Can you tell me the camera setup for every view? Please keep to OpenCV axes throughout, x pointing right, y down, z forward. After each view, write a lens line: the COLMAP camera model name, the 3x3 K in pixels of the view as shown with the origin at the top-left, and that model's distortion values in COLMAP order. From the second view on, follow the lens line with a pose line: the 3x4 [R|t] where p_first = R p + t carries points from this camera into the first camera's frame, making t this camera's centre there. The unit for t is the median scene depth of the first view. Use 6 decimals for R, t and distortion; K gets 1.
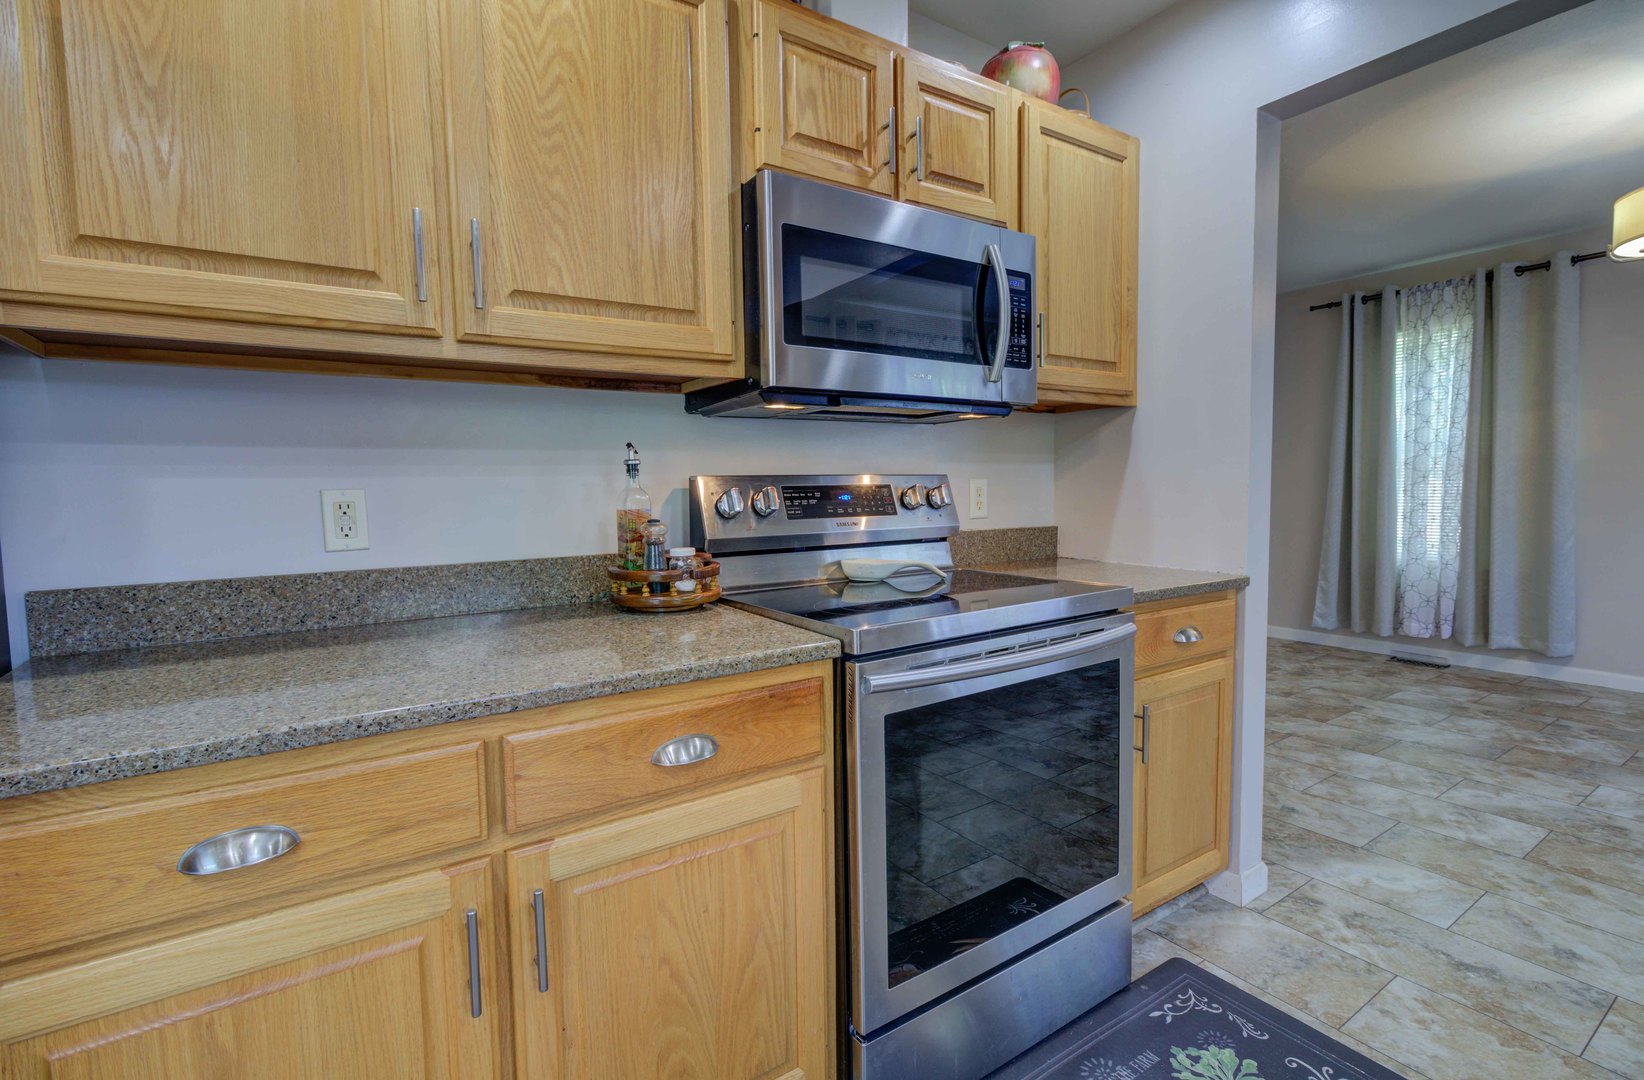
lens RADIAL K [[755.3, 0, 824.9], [0, 755.3, 532.3], [0, 0, 1]] dist [-0.004018, 0.000757]
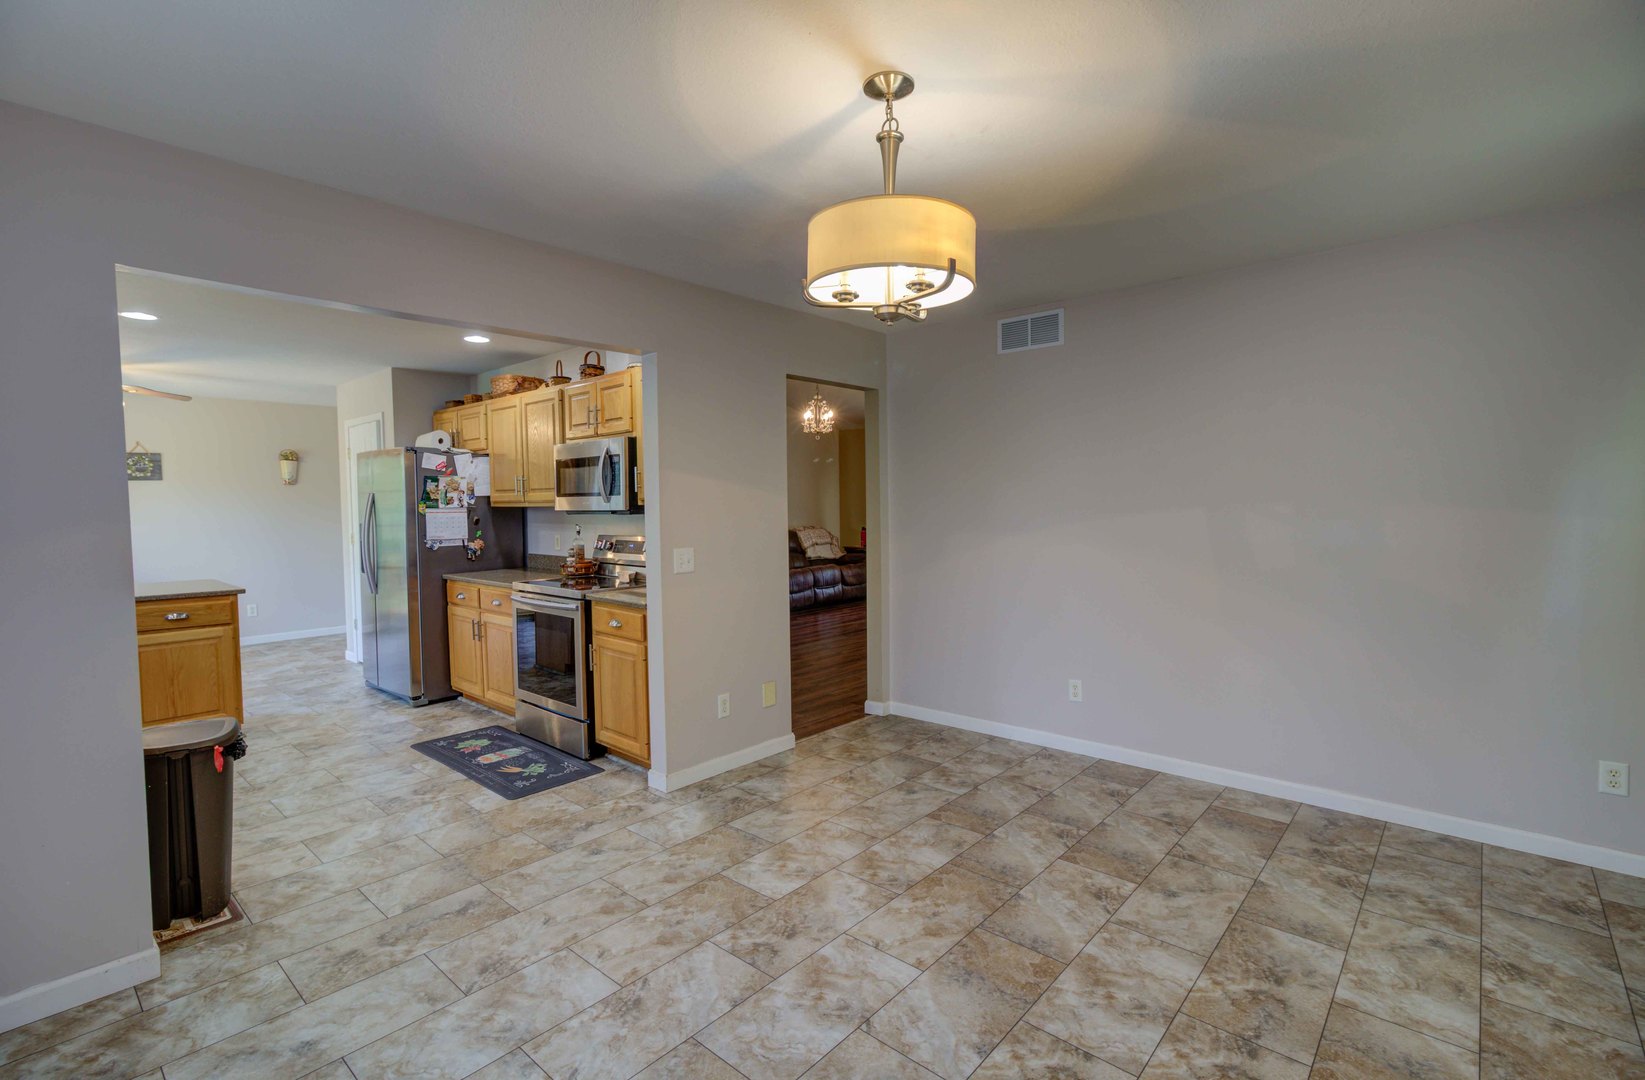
lens RADIAL K [[755.8, 0, 825.4], [0, 755.8, 532.3], [0, 0, 1]] dist [-0.004018, 0.000757]
pose [[0.252200, 0.055152, -0.966102, 1.767285], [-0.056237, 0.997522, 0.042265, -0.158287], [0.966040, 0.043671, 0.254677, 0.681204]]
